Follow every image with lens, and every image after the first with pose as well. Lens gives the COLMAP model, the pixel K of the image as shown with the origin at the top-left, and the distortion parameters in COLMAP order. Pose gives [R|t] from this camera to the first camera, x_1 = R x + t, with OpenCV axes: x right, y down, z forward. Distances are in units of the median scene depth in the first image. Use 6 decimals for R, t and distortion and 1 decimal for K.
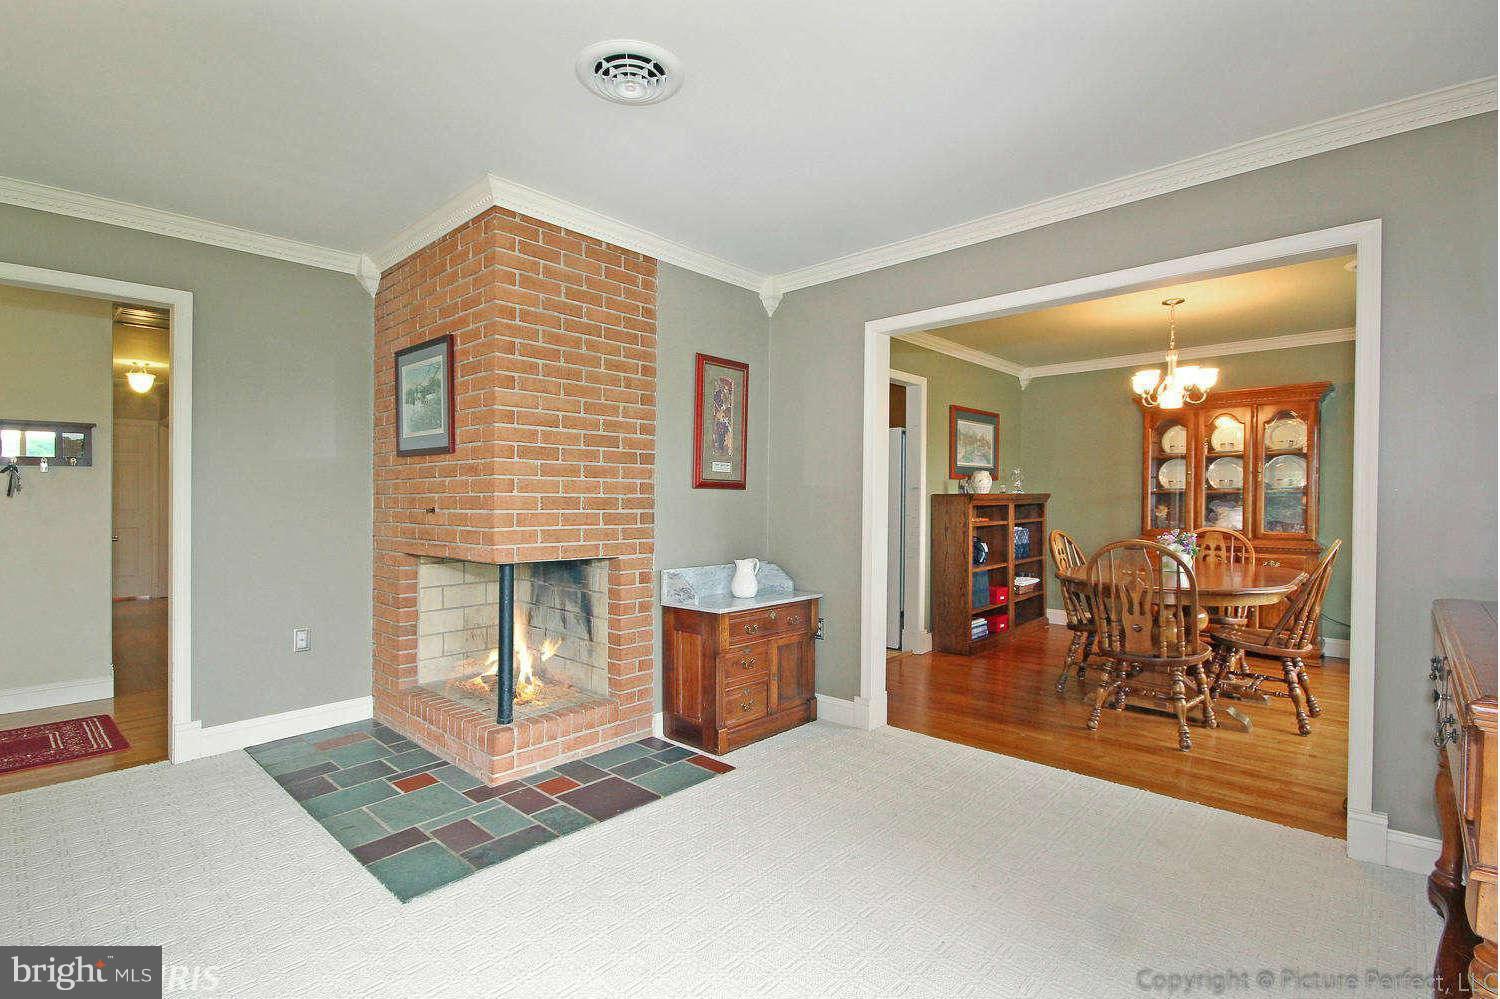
lens RADIAL K [[719.3, 0, 749.5], [0, 719.3, 510.9], [0, 0, 1]] dist [0.000876, -0.003760]
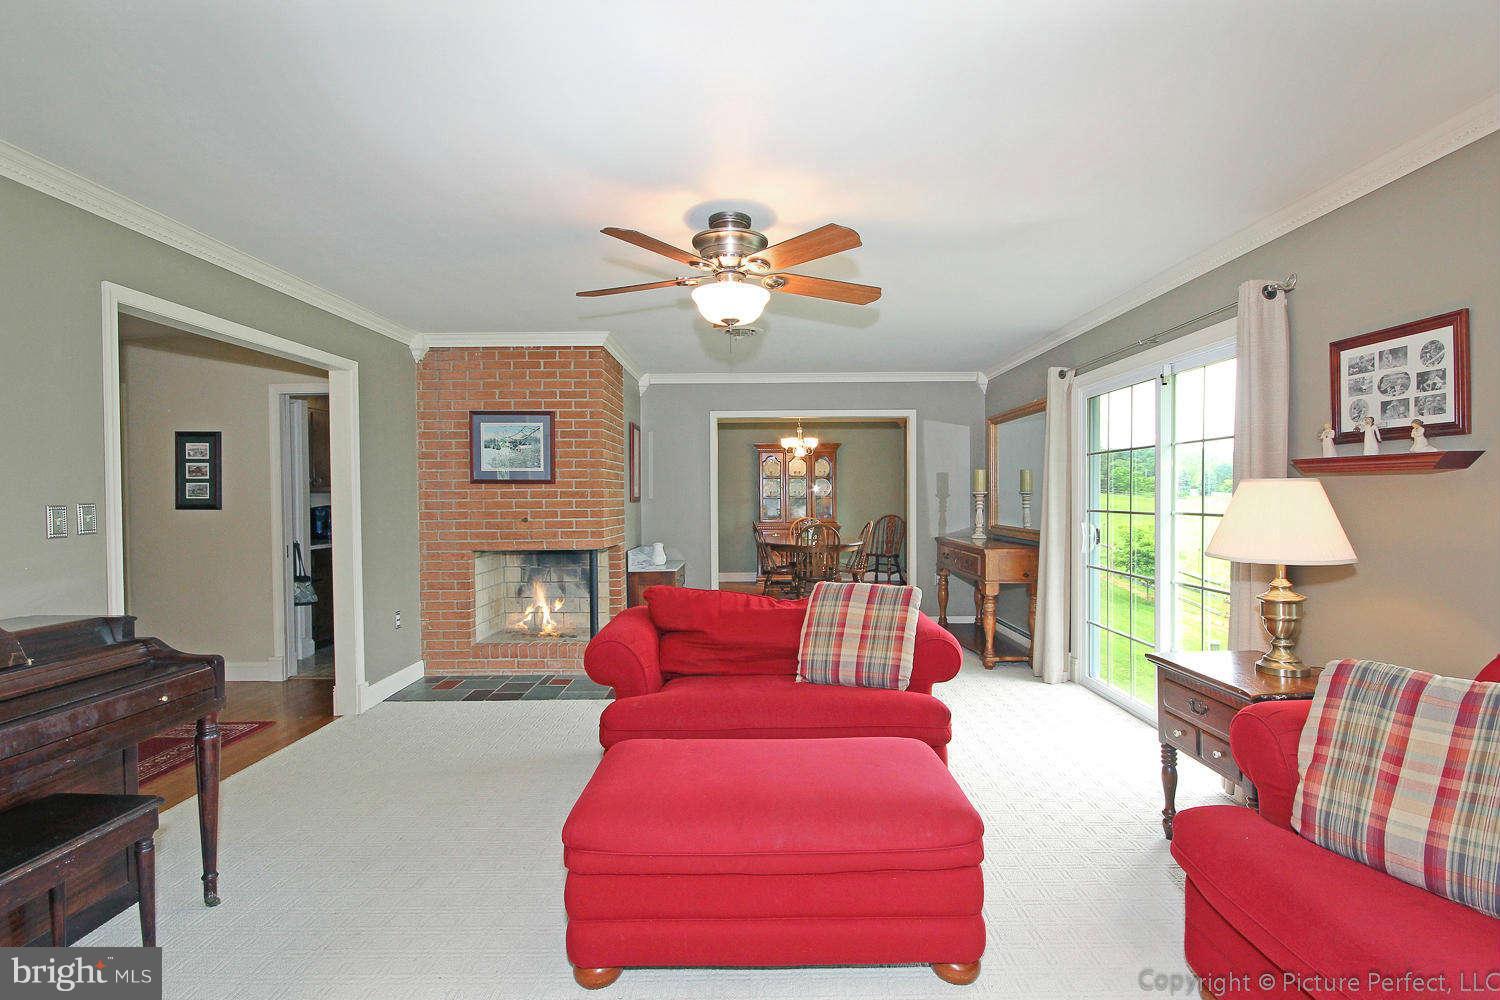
lens RADIAL K [[719.3, 0, 761.2], [0, 719.3, 502.5], [0, 0, 1]] dist [0.000876, -0.003760]
pose [[0.729364, -0.013659, 0.683990, -1.011238], [0.017280, 0.999850, 0.001541, -0.028184], [-0.683908, 0.010696, 0.729490, -0.433168]]
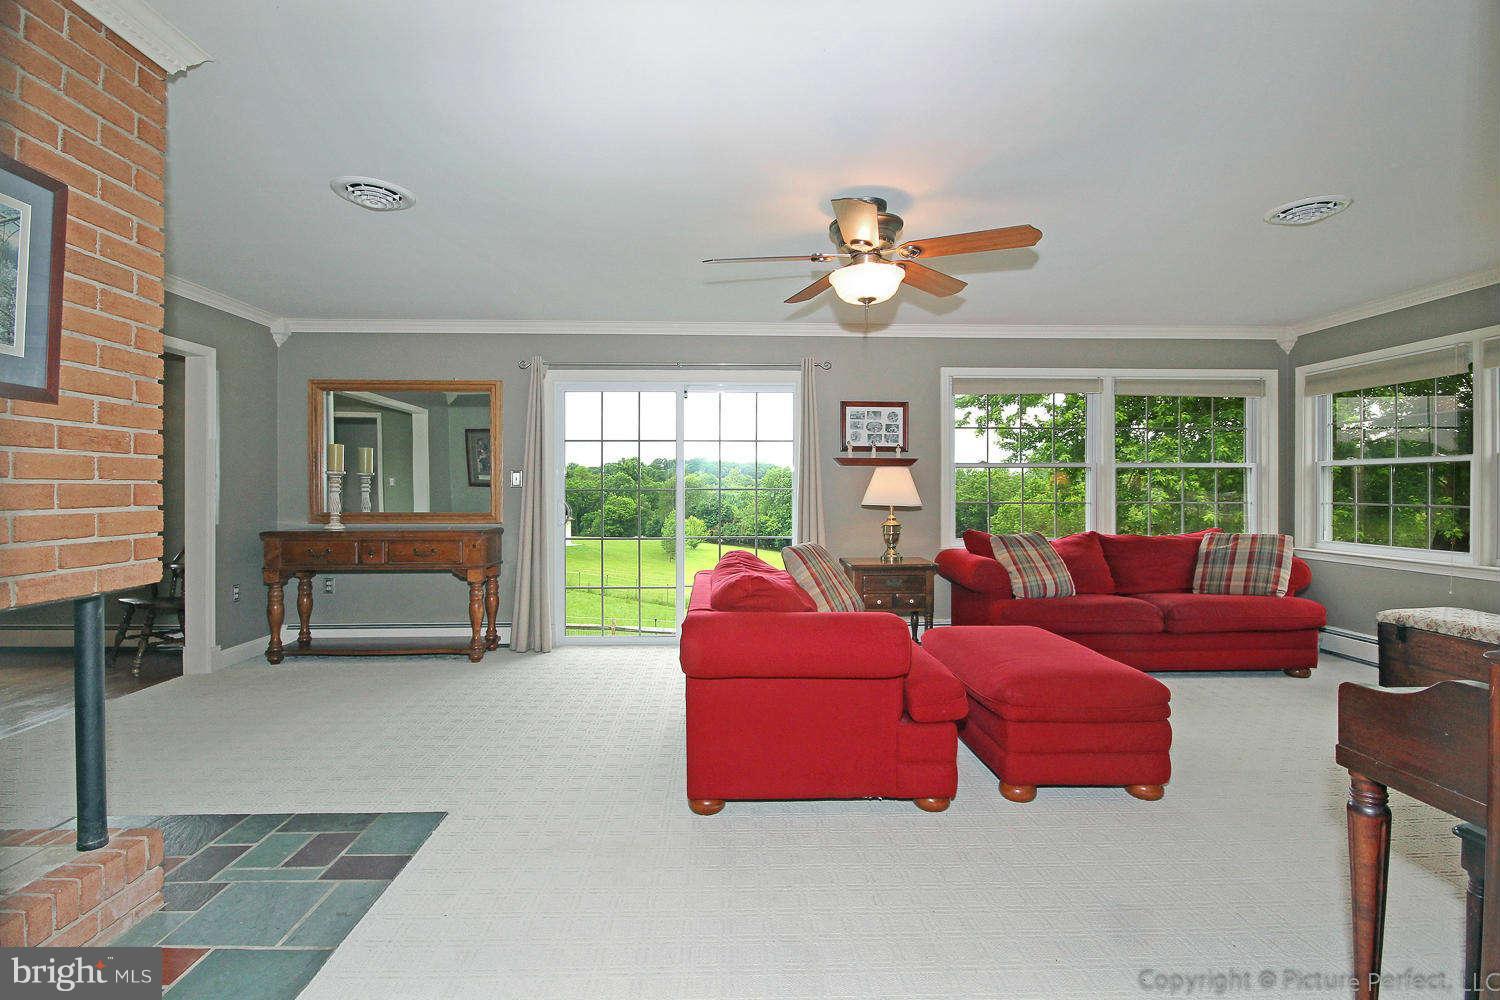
lens RADIAL K [[719.3, 0, 708.8], [0, 719.3, 489.5], [0, 0, 1]] dist [0.000876, -0.003760]
pose [[-0.696695, -0.000744, 0.717367, -0.965900], [0.009440, 0.999903, 0.010205, -0.015544], [-0.717305, 0.013881, -0.696621, 0.872908]]
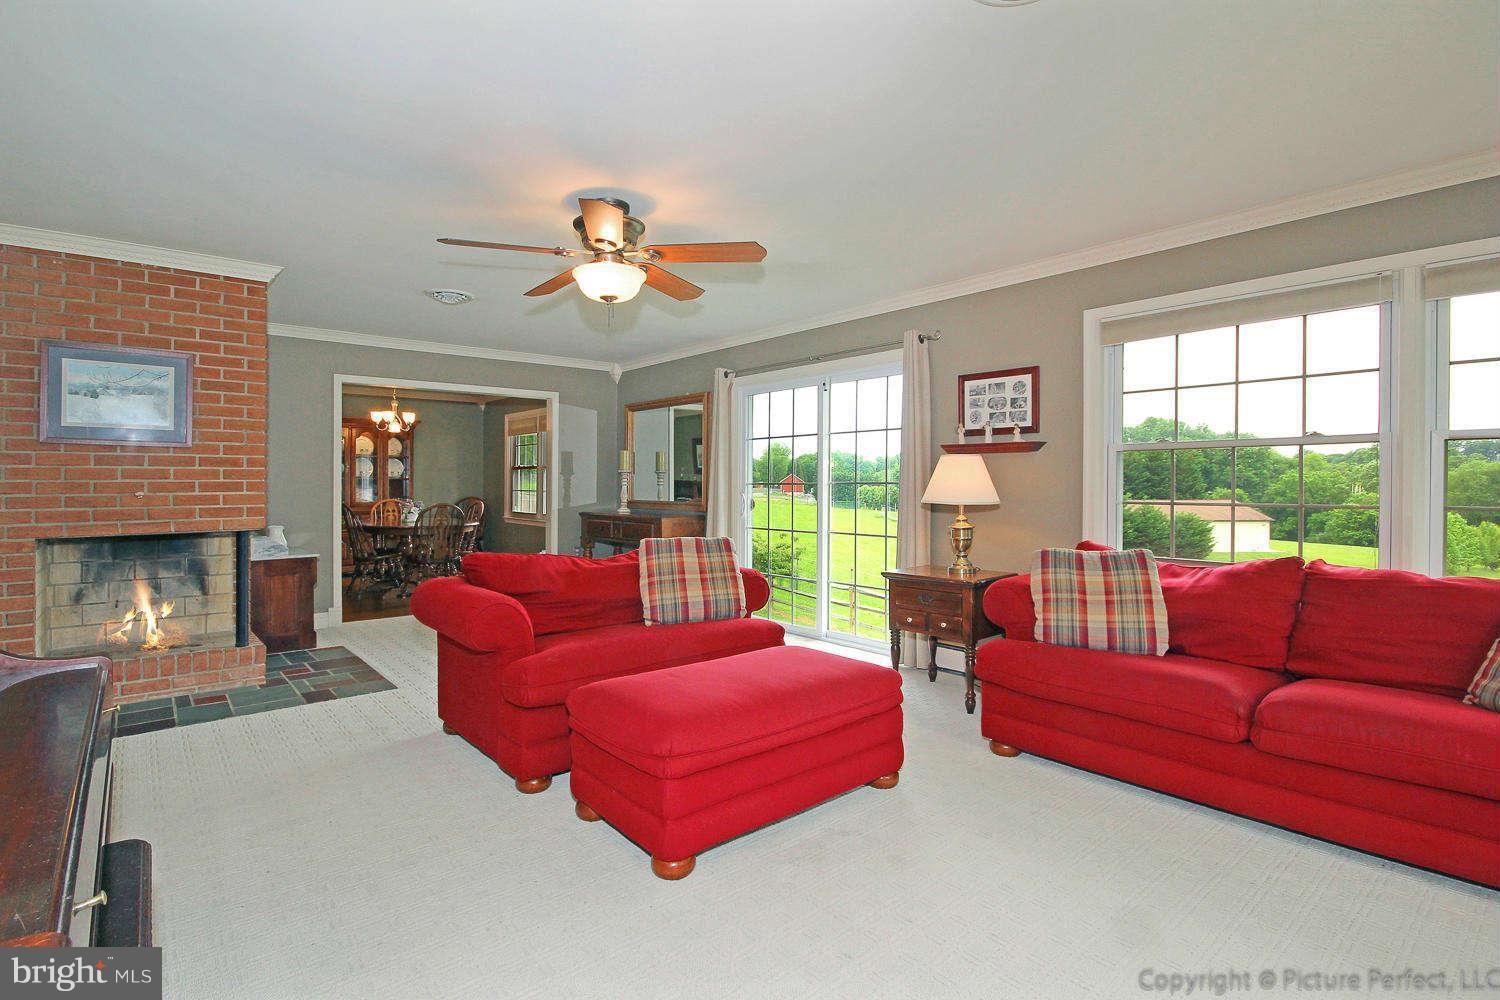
lens RADIAL K [[719.3, 0, 746.9], [0, 719.3, 485.1], [0, 0, 1]] dist [0.000876, -0.003760]
pose [[0.119507, -0.003671, 0.992827, -1.322151], [0.014559, 0.999892, 0.001945, -0.002985], [-0.992727, 0.014222, 0.119547, -0.101760]]
